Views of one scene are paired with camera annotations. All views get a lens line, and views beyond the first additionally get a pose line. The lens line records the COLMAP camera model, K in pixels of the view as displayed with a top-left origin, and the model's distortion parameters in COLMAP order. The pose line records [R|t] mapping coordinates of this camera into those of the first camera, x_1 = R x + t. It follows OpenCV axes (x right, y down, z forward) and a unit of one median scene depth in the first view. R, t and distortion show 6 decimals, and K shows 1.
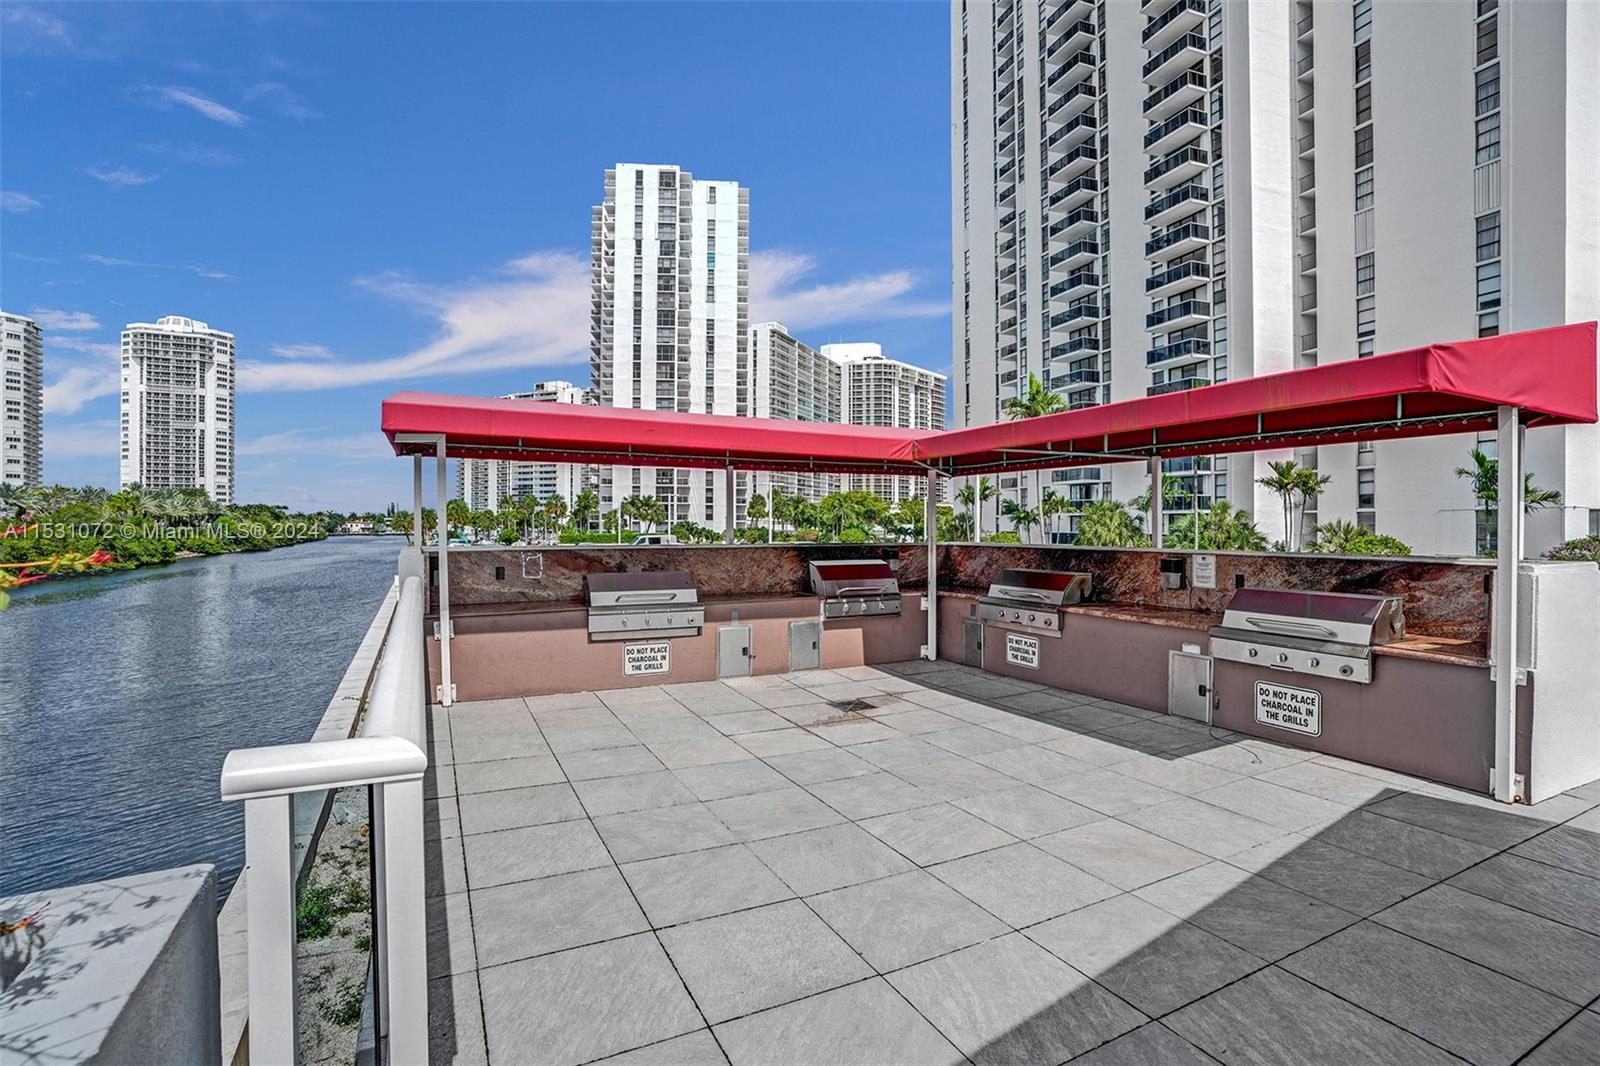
lens RADIAL K [[749.7, 0, 800.0], [0, 749.7, 533.0], [0, 0, 1]] dist [-0.072211, 0.032051]
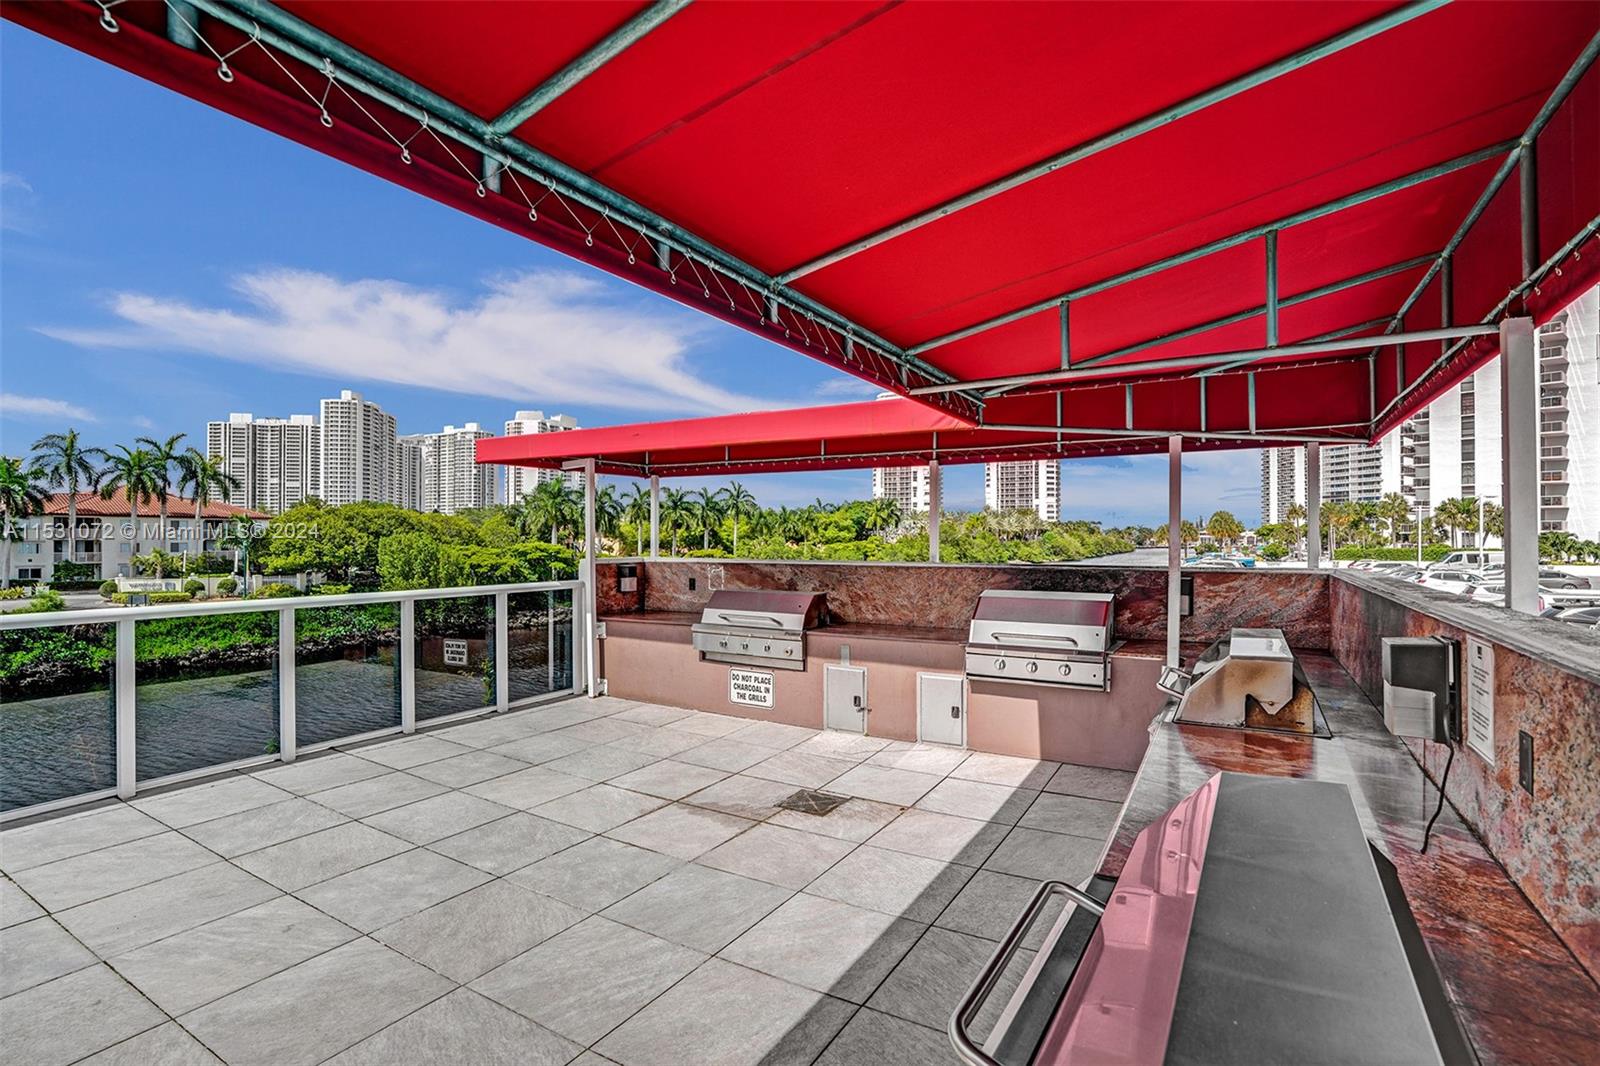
lens RADIAL K [[749.7, 0, 800.0], [0, 749.7, 533.0], [0, 0, 1]] dist [-0.072211, 0.032051]
pose [[0.532375, -0.008830, -0.846462, 0.506167], [-0.006476, 0.999874, -0.014503, -0.003225], [0.846484, 0.013202, 0.532251, 0.498876]]
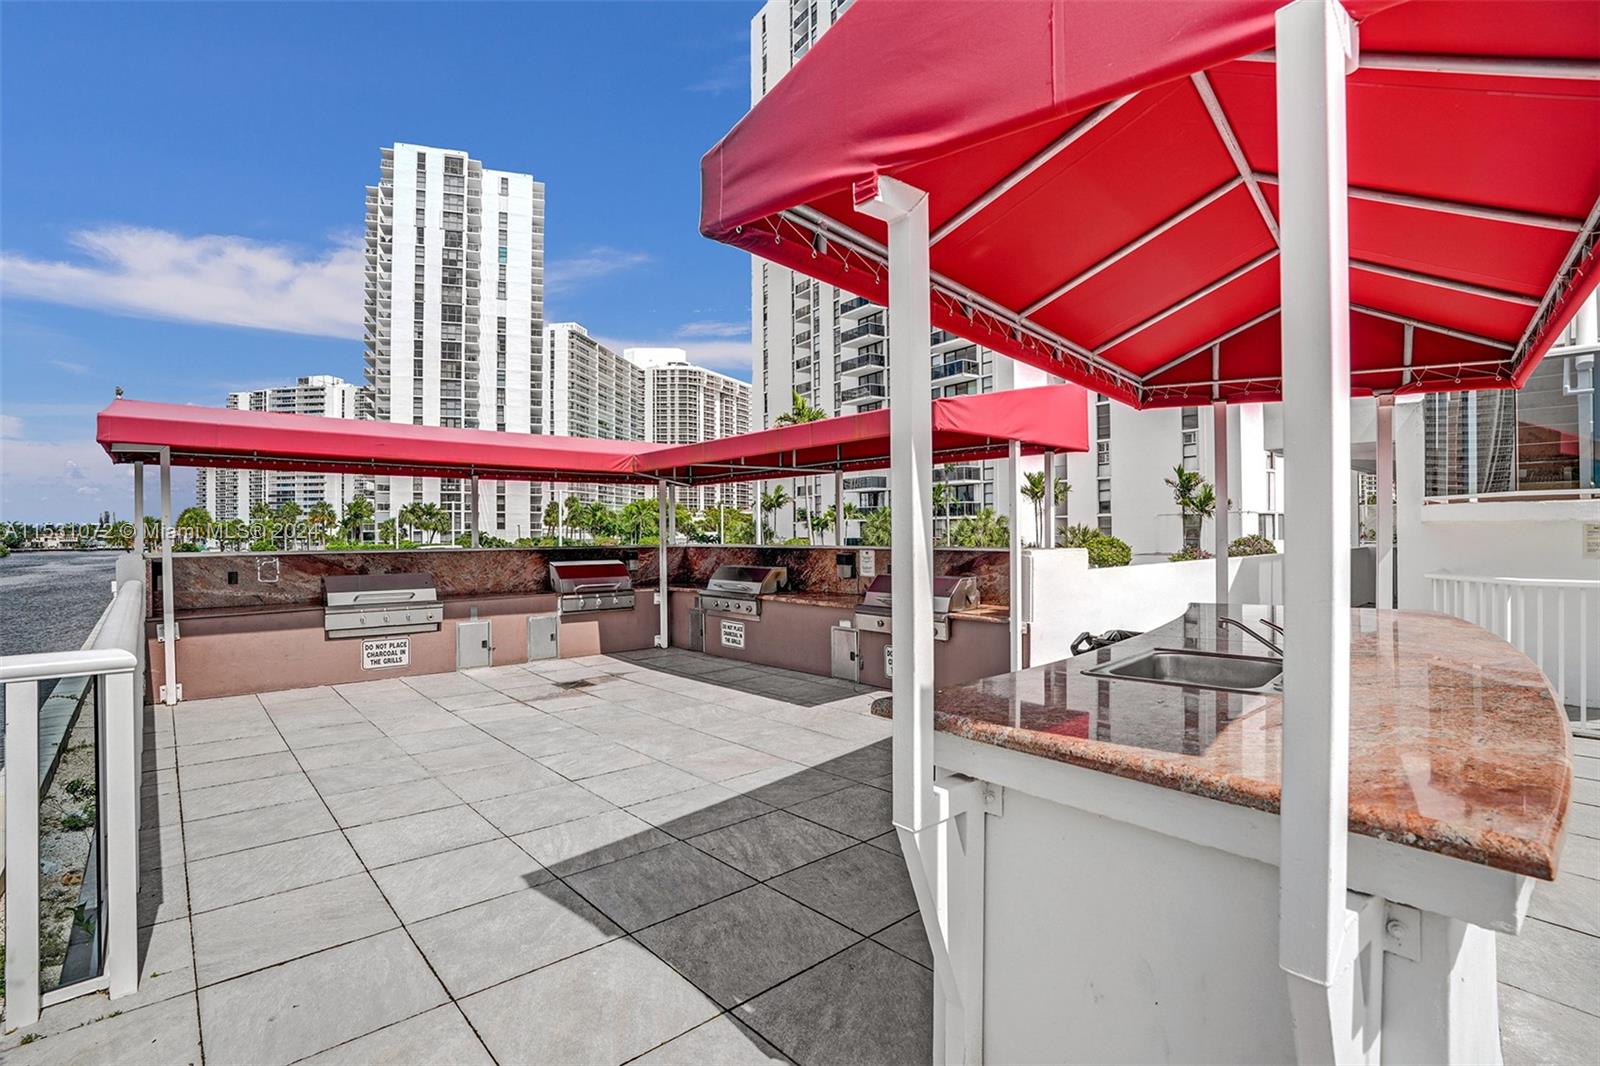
lens RADIAL K [[758.5, 0, 800.0], [0, 758.5, 533.0], [0, 0, 1]] dist [-0.076076, 0.036496]
pose [[0.967911, -0.009280, 0.251122, 0.093730], [0.011886, 0.999890, -0.008863, 0.008836], [-0.251012, 0.011564, 0.967915, -0.170974]]
